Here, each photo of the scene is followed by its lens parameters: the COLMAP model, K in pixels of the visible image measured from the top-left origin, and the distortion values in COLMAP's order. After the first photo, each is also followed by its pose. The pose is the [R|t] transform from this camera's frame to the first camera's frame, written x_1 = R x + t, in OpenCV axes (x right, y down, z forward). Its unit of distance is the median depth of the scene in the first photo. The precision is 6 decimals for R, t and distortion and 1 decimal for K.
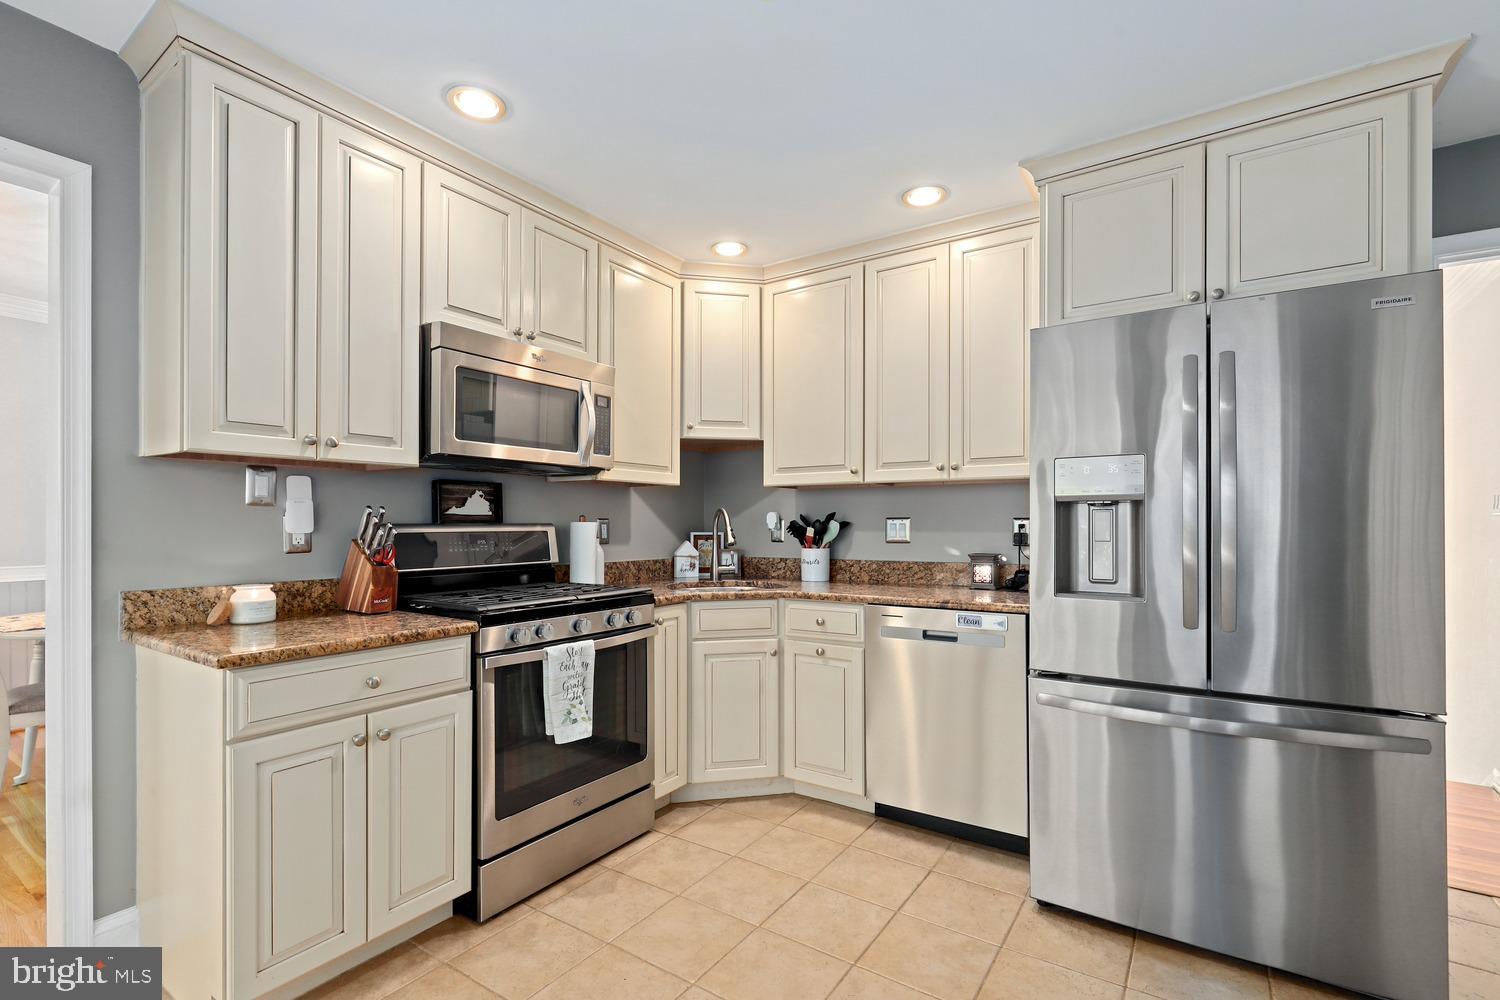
lens RADIAL K [[678.3, 0, 747.8], [0, 678.3, 521.3], [0, 0, 1]] dist [0.001616, -0.000003]
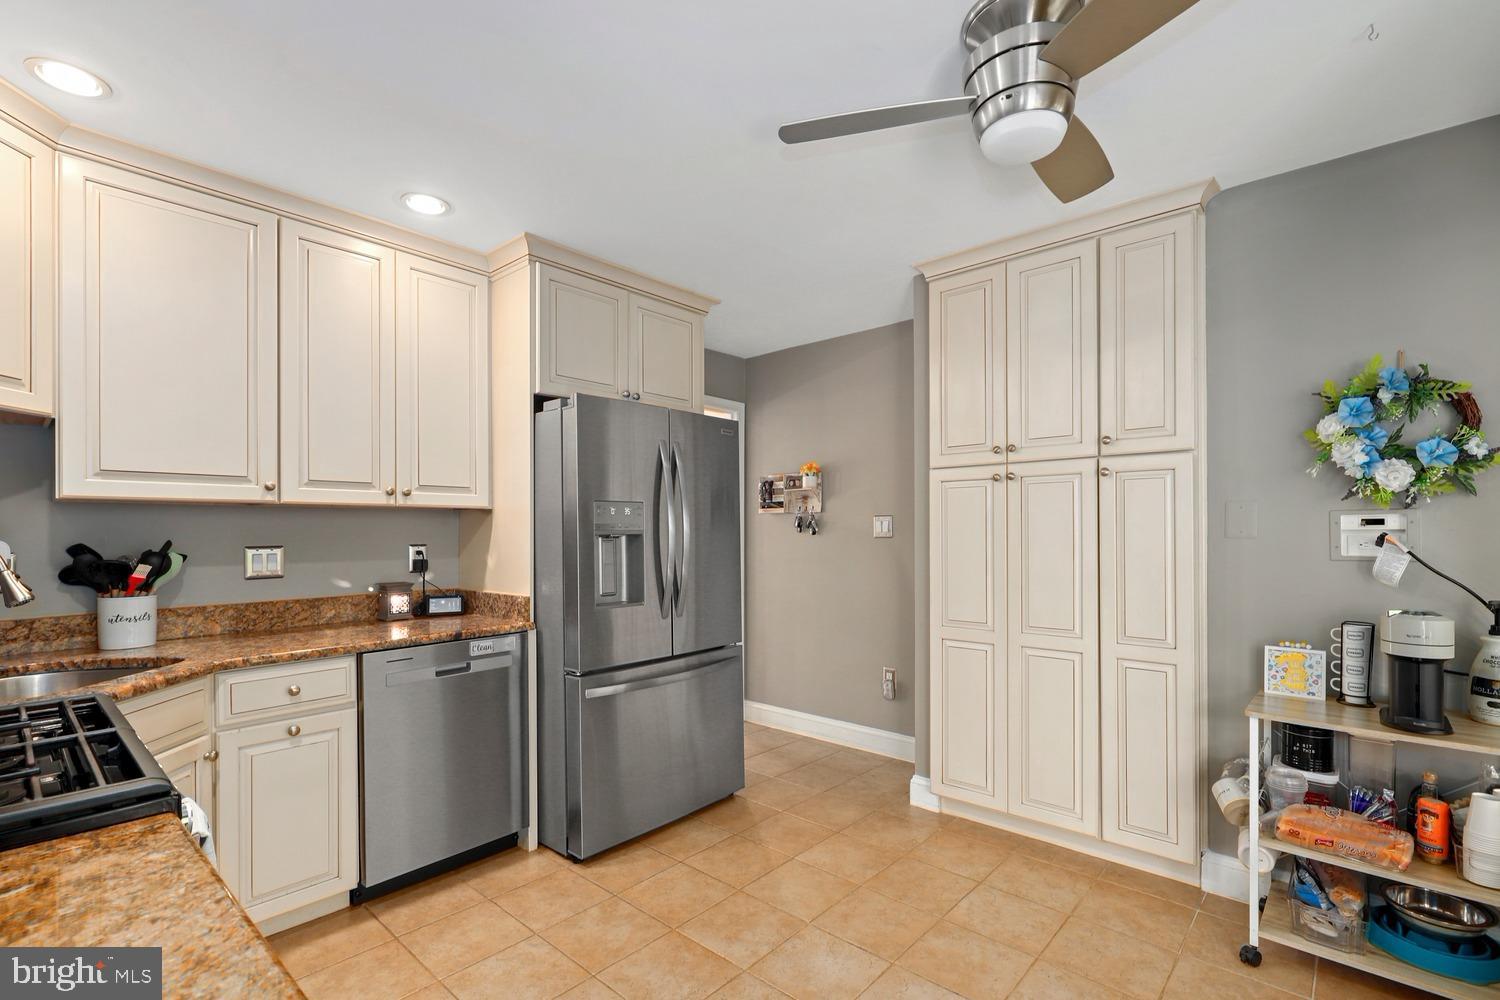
lens RADIAL K [[689.9, 0, 745.6], [0, 689.9, 527.9], [0, 0, 1]] dist [-0.002132, -0.000398]
pose [[0.135573, 0.000563, 0.990767, -0.548821], [0.000984, 0.999999, -0.000703, -0.028564], [-0.990767, 0.001070, 0.135572, 0.384785]]
